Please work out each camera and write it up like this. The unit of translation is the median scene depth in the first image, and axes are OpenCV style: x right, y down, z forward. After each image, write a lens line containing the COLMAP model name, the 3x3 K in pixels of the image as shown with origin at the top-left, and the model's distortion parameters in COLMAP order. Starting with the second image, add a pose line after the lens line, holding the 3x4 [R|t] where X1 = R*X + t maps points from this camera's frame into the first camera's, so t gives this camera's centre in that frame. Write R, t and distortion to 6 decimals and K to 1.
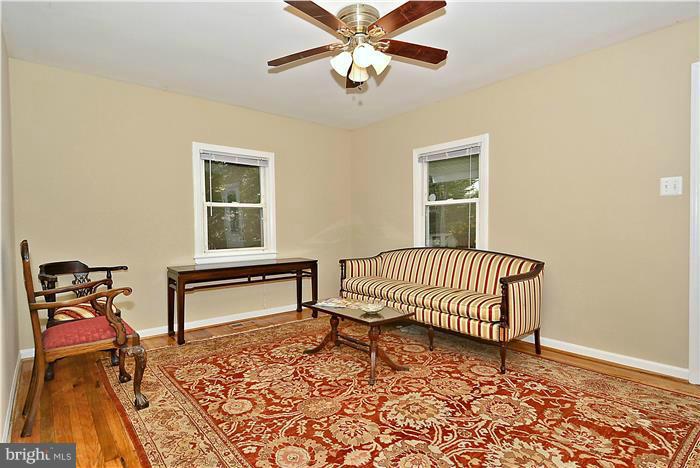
lens RADIAL K [[377.6, 0, 351.8], [0, 377.6, 233.7], [0, 0, 1]] dist [0.030770, 0.000015]
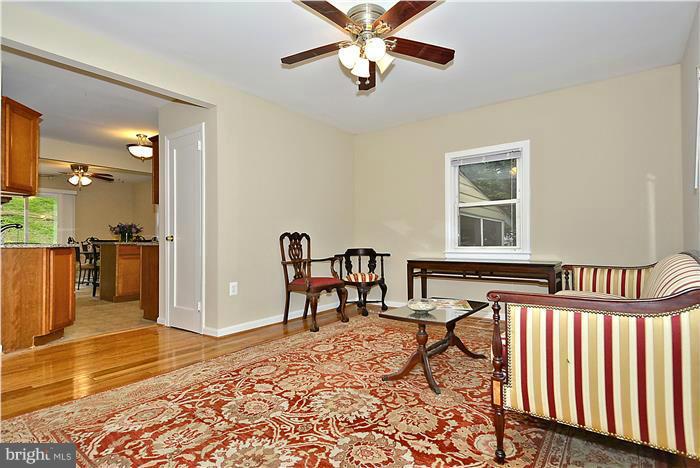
lens RADIAL K [[377.6, 0, 352.1], [0, 377.6, 232.7], [0, 0, 1]] dist [0.030770, 0.000015]
pose [[0.214094, -0.012975, -0.976727, 1.039677], [-0.020169, 0.999640, -0.017701, 0.048898], [0.976605, 0.023489, 0.213755, 0.756563]]
